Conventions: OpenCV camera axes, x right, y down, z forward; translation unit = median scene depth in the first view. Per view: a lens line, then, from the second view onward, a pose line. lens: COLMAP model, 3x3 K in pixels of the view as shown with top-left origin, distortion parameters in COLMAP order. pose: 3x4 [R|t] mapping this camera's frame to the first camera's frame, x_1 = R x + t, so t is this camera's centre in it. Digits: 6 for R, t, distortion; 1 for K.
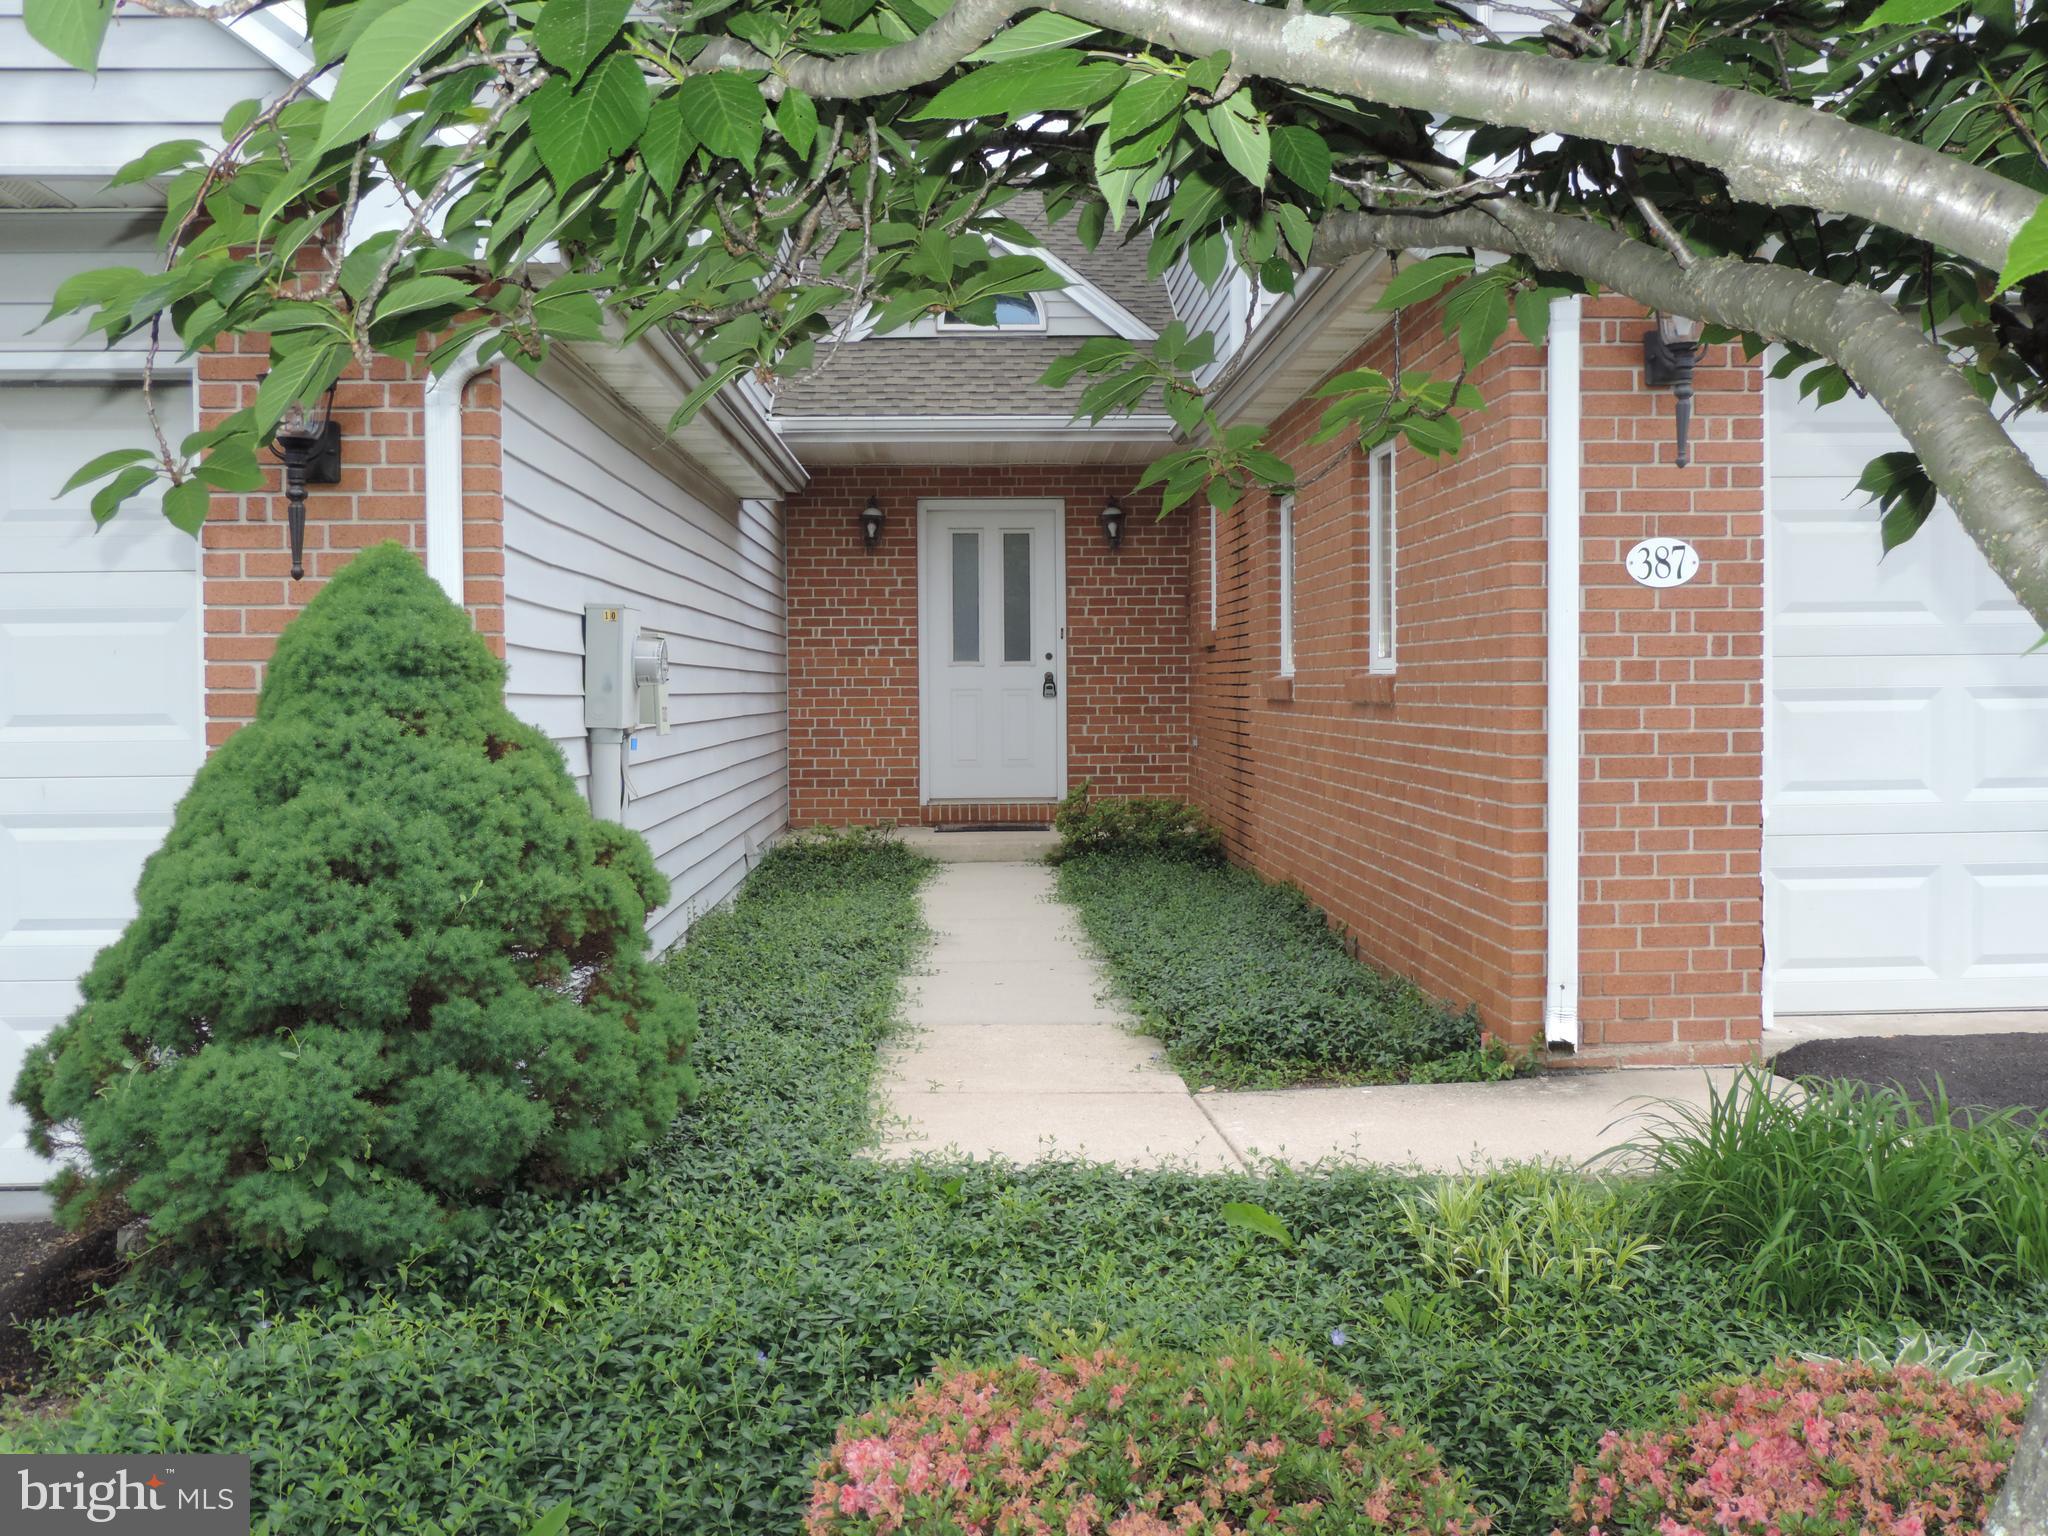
lens RADIAL K [[2357.8, 0, 1024.0], [0, 2357.8, 768.0], [0, 0, 1]] dist [-0.013451, -0.013051]
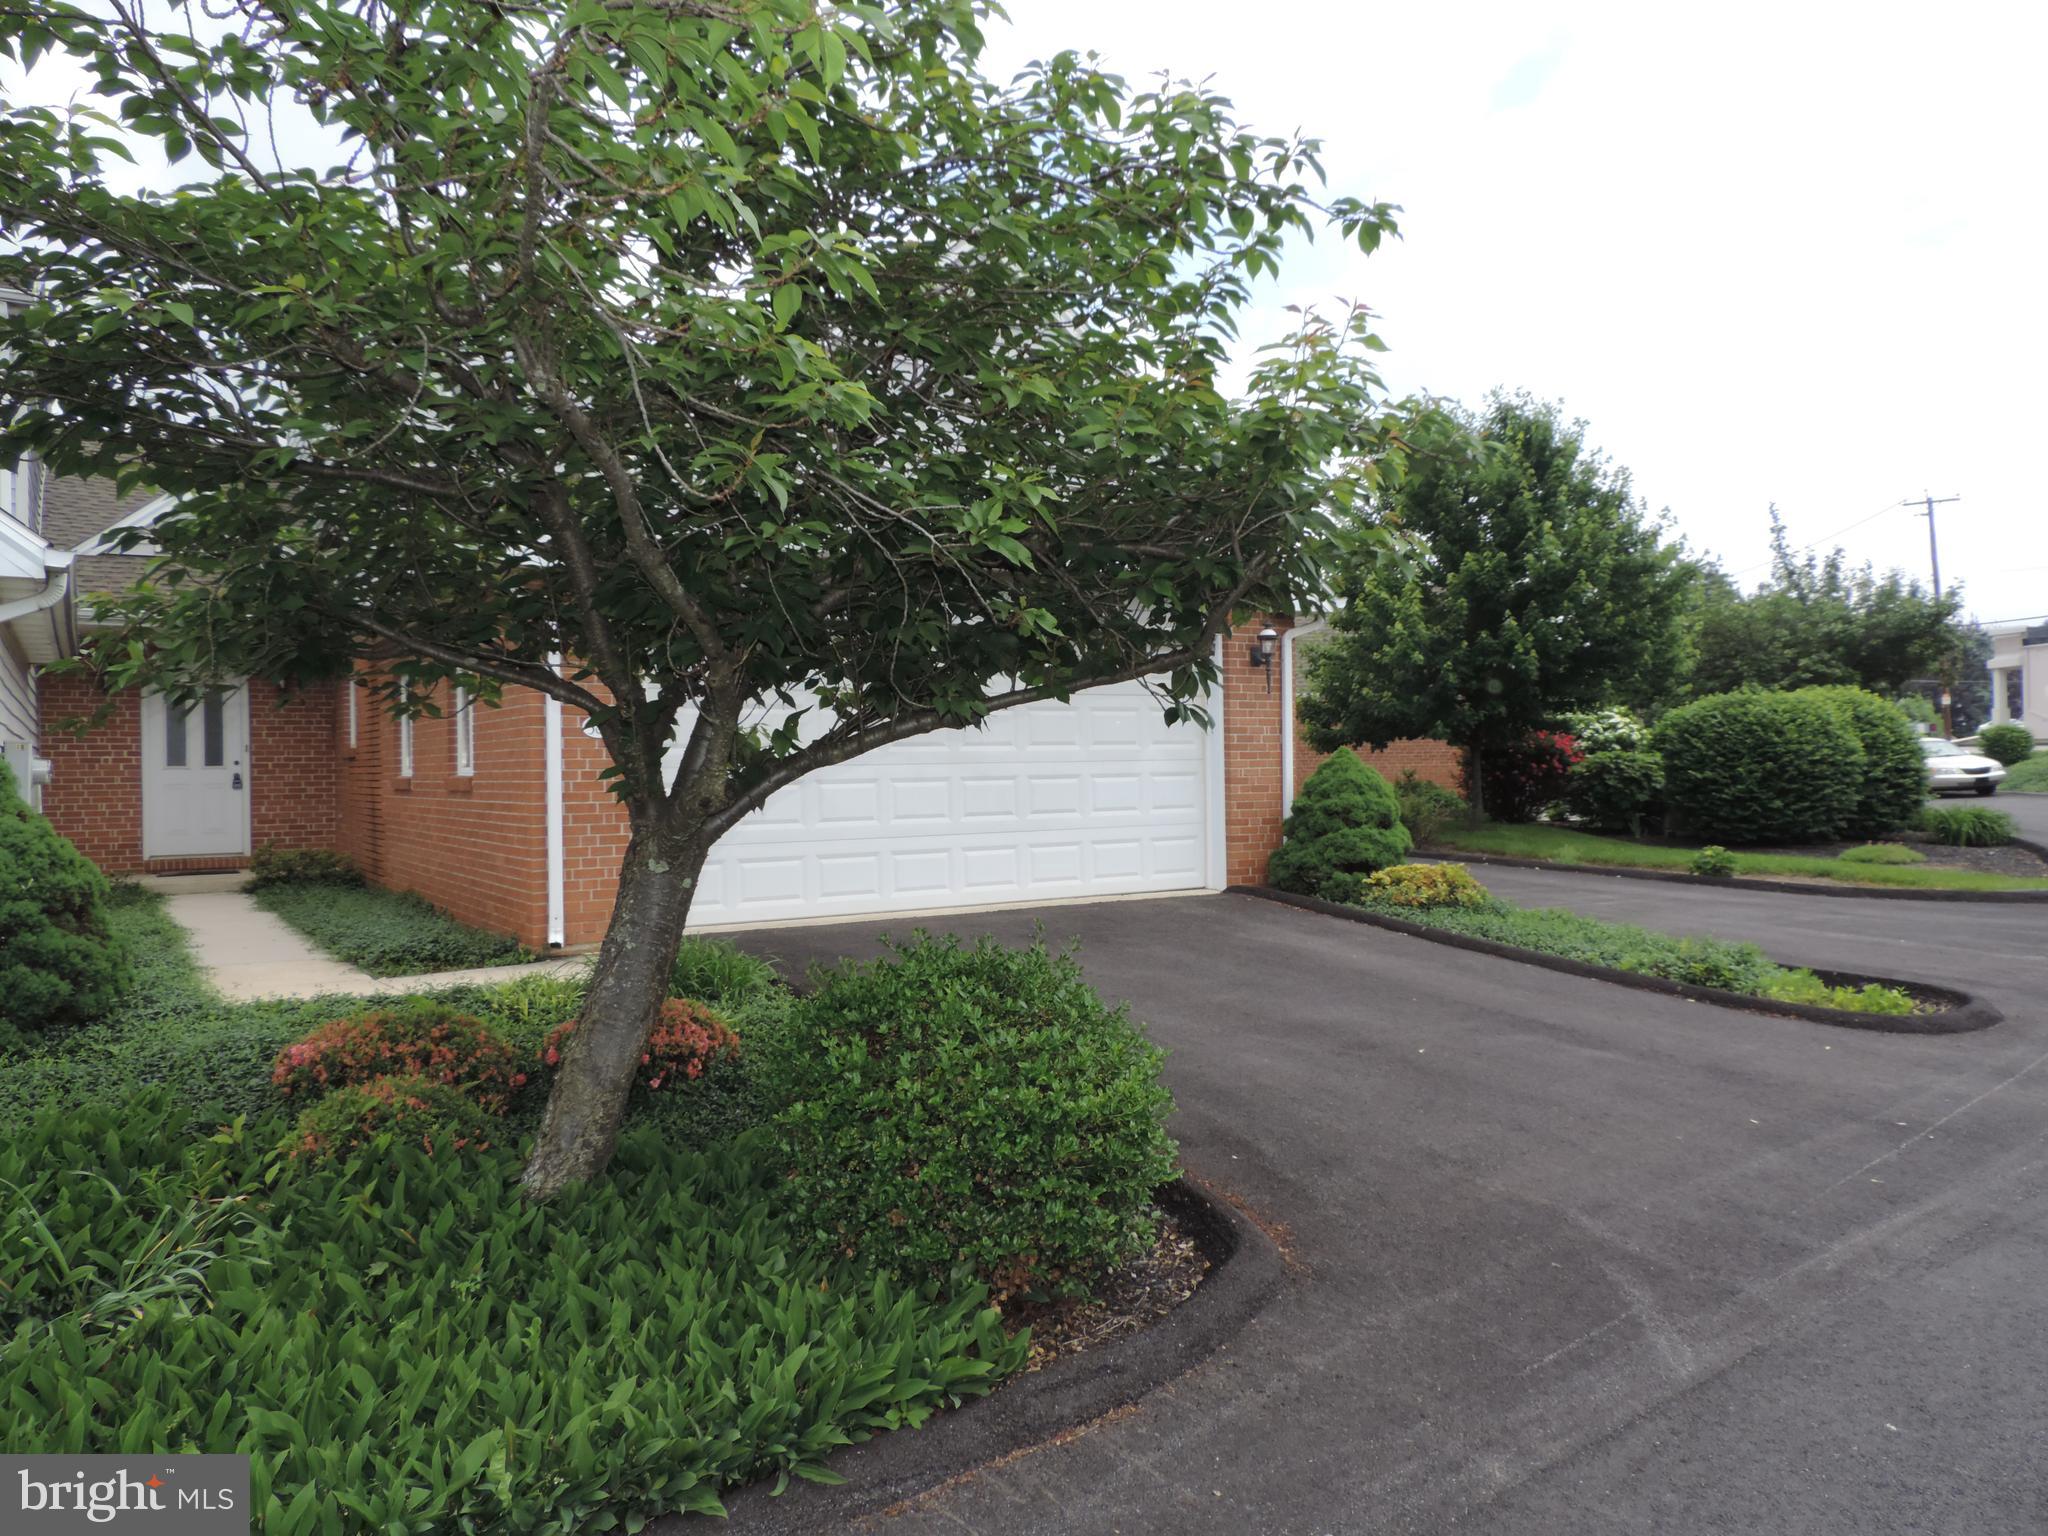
lens RADIAL K [[1447.5, 0, 1024.0], [0, 1447.5, 768.0], [0, 0, 1]] dist [-0.037763, 0.006340]
pose [[0.864388, -0.002686, 0.502818, -0.069036], [0.023737, 0.999089, -0.035468, 0.009984], [-0.502265, 0.042594, 0.863664, -0.382748]]
